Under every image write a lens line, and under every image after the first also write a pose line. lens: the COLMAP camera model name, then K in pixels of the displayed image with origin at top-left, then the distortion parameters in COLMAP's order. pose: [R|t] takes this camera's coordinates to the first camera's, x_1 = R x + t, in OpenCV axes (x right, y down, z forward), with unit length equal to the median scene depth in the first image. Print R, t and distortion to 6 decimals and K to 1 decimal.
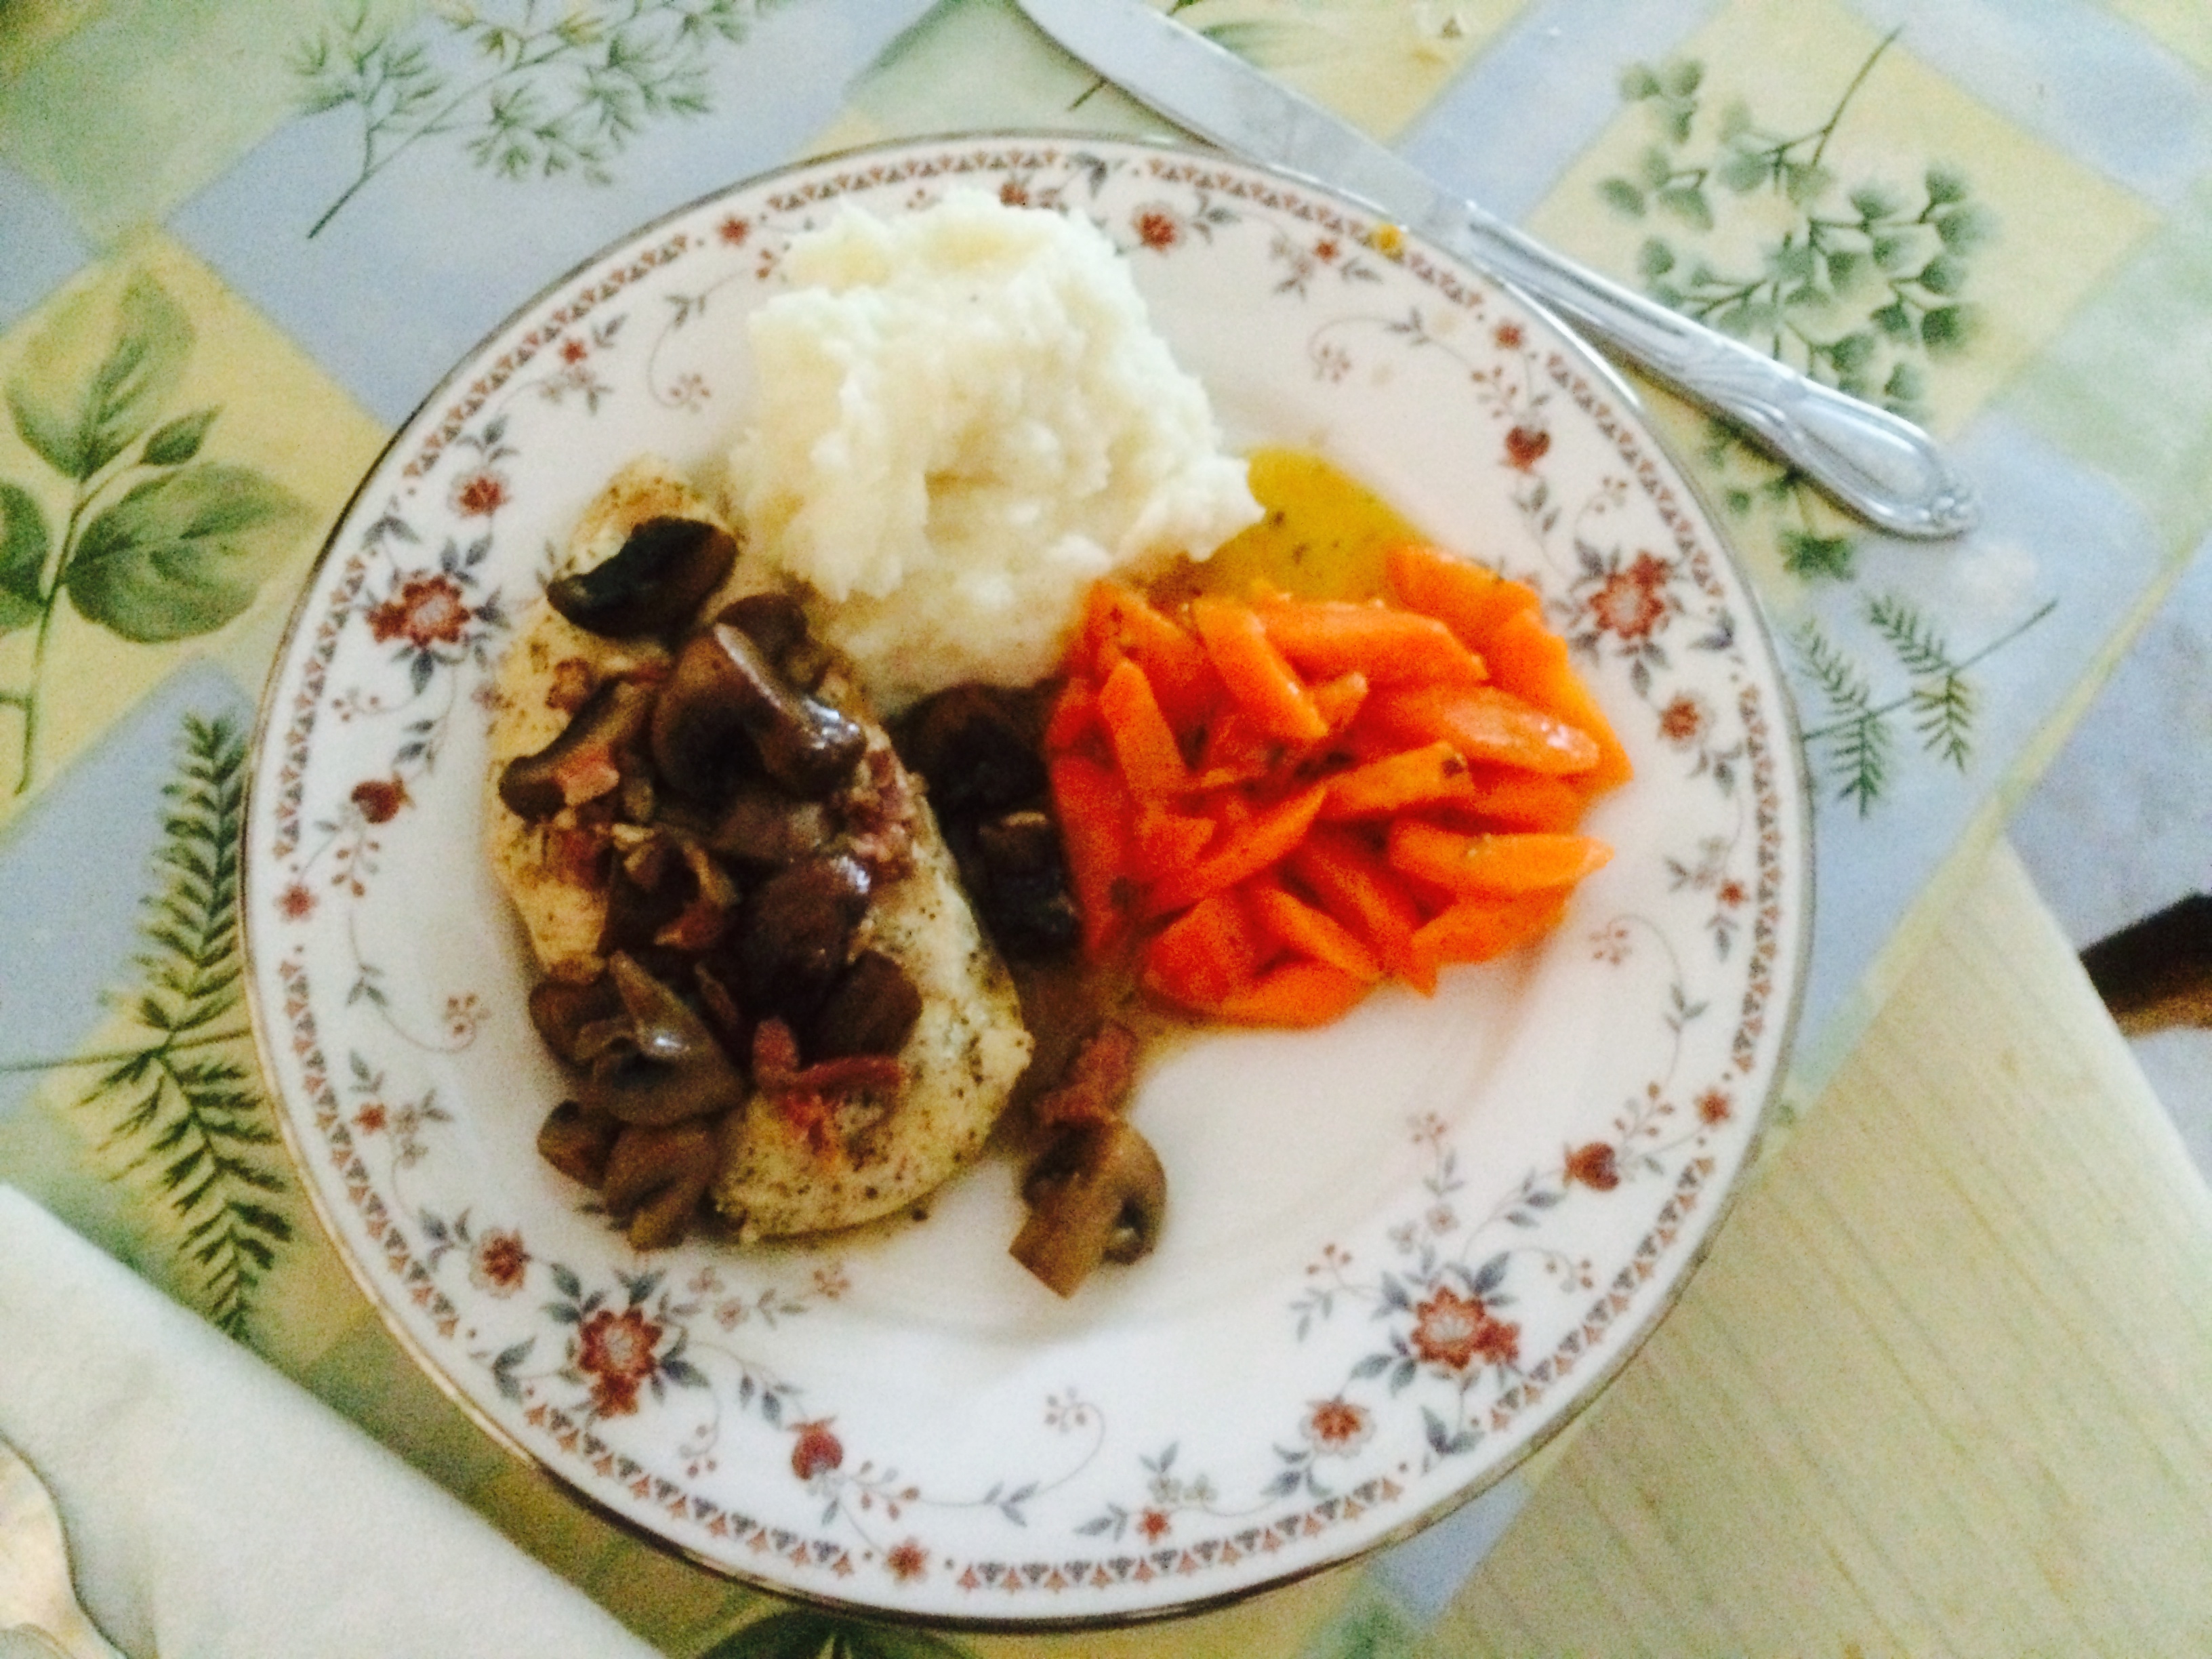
lens RADIAL K [[1925.8, 0, 1110.6], [0, 1925.8, 831.1], [0, 0, 1]] dist [0.040201, -0.024586]
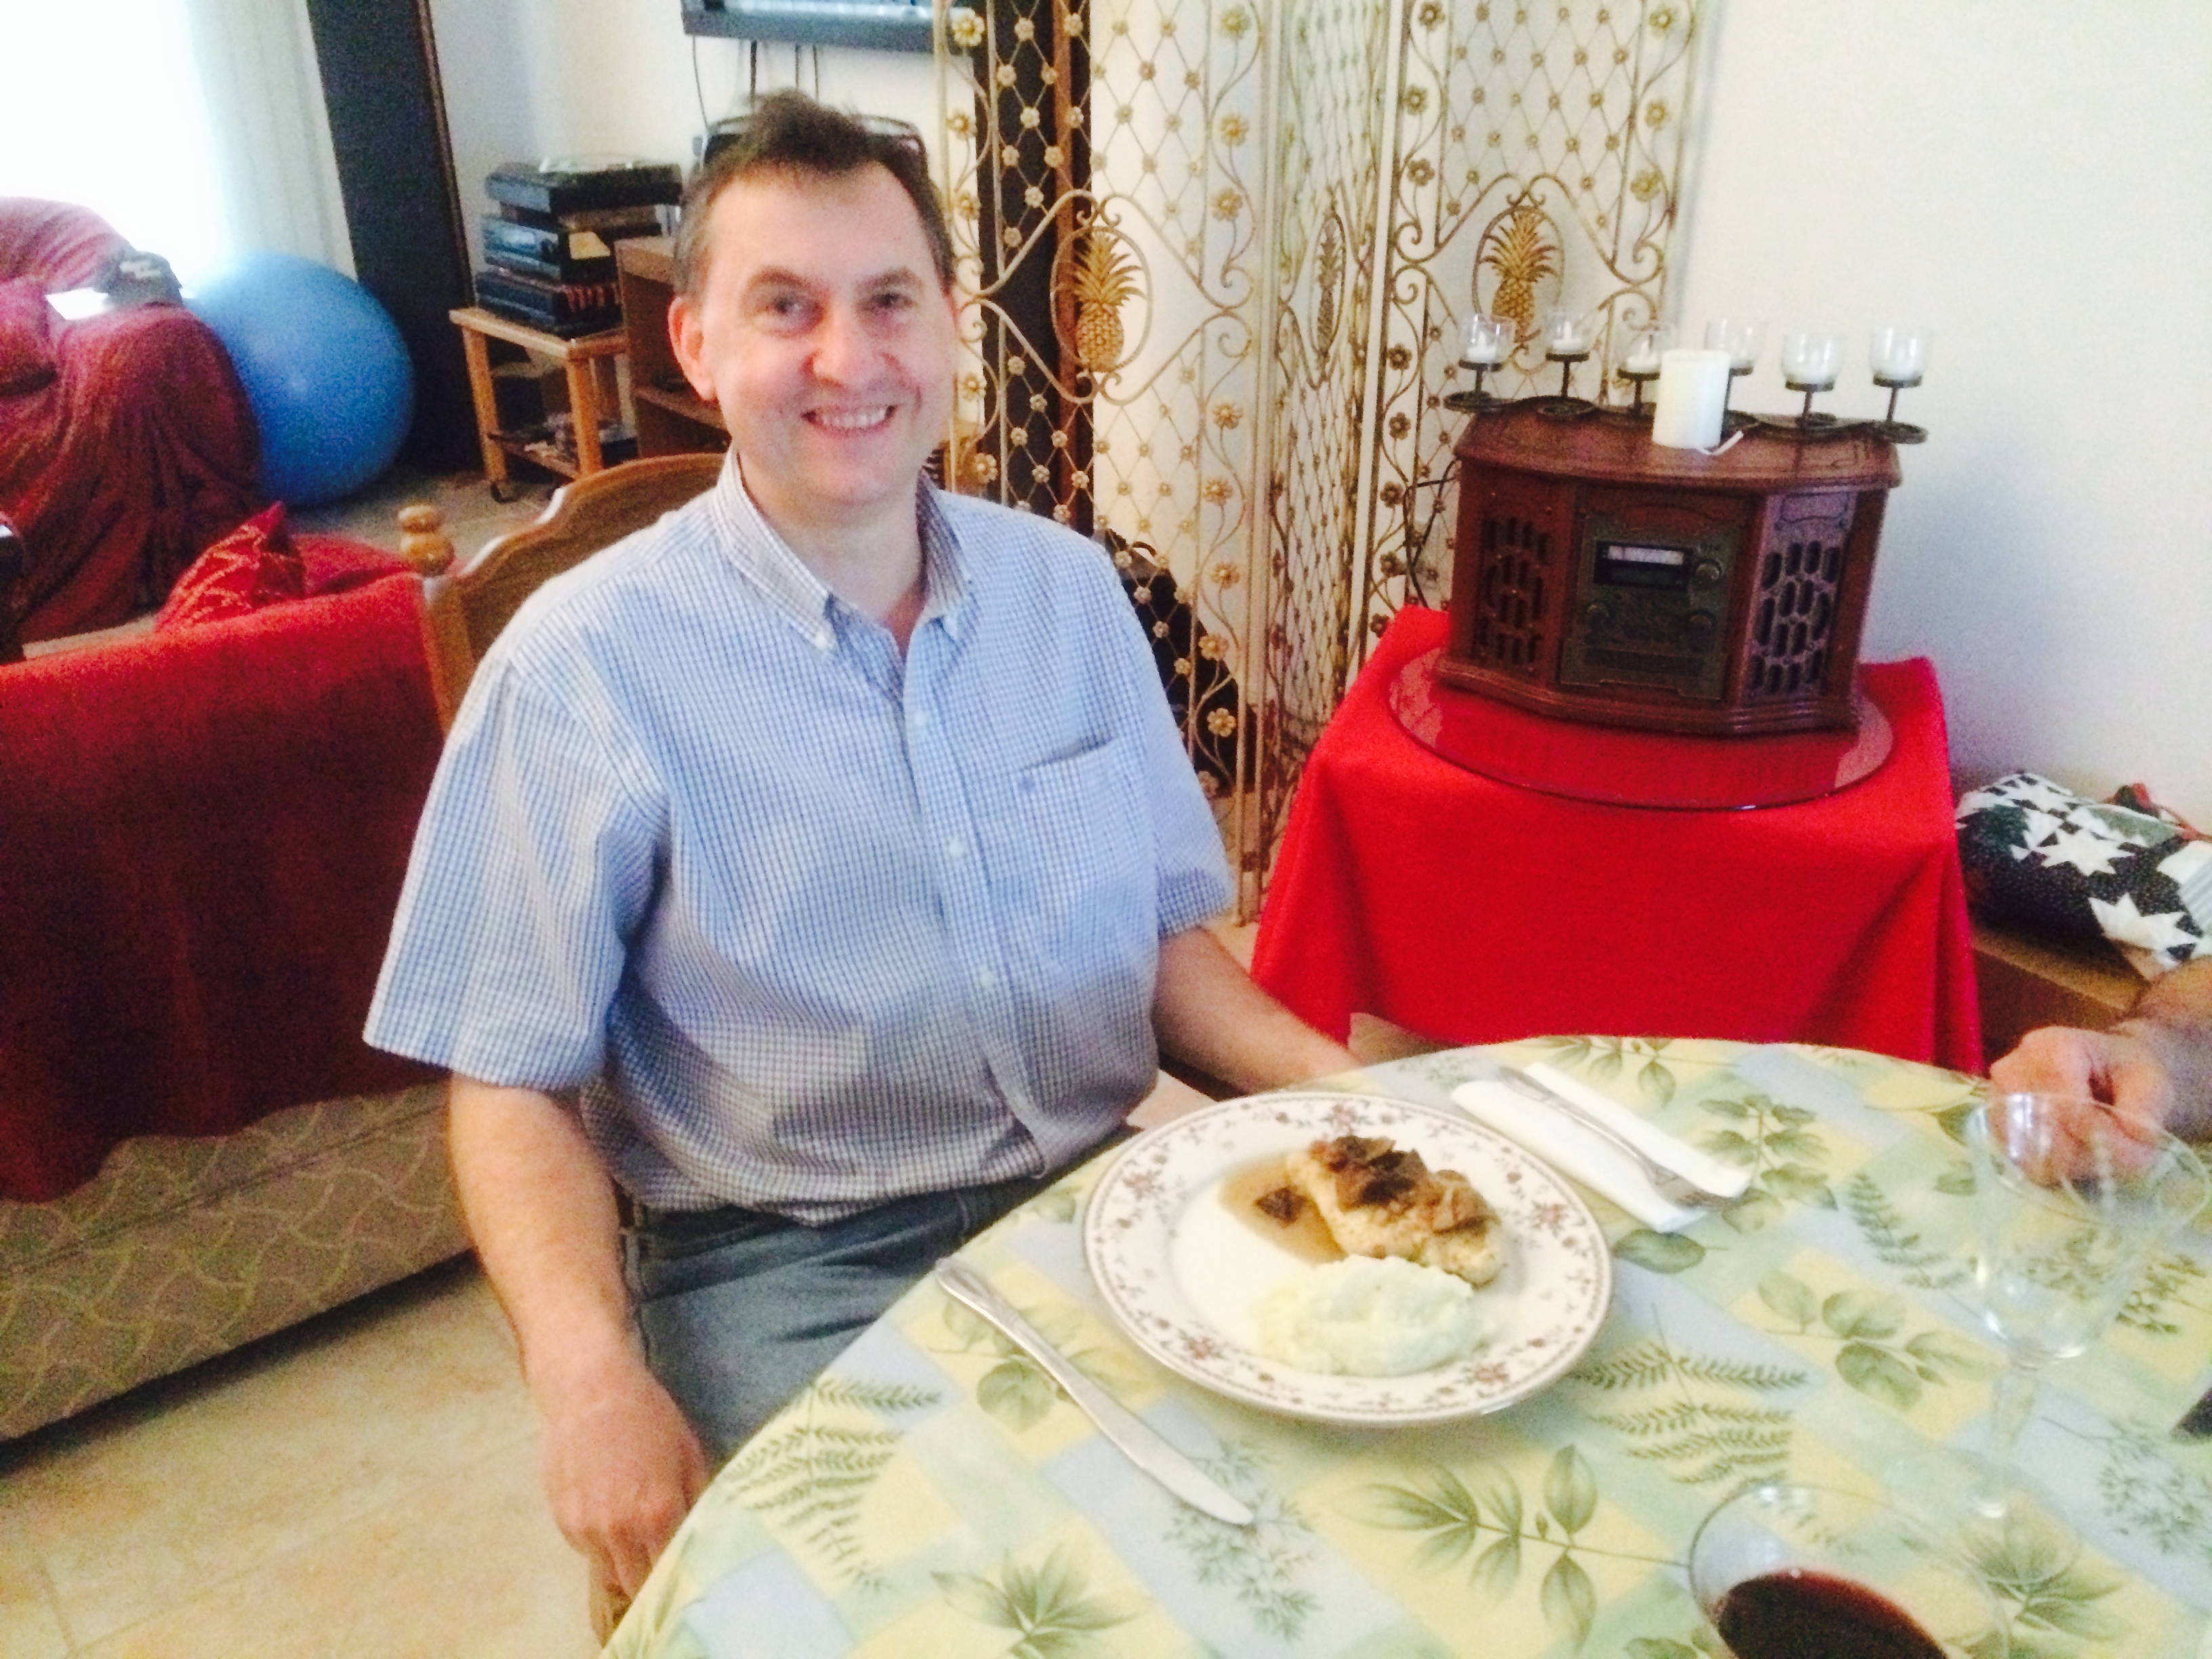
lens RADIAL K [[1925.8, 0, 1104.7], [0, 1925.8, 837.6], [0, 0, 1]] dist [0.040201, -0.024586]
pose [[0.990975, 0.038233, -0.128481, -0.044524], [-0.121526, 0.660743, -0.740709, 1.802670], [0.056574, 0.749637, 0.659426, -1.424264]]
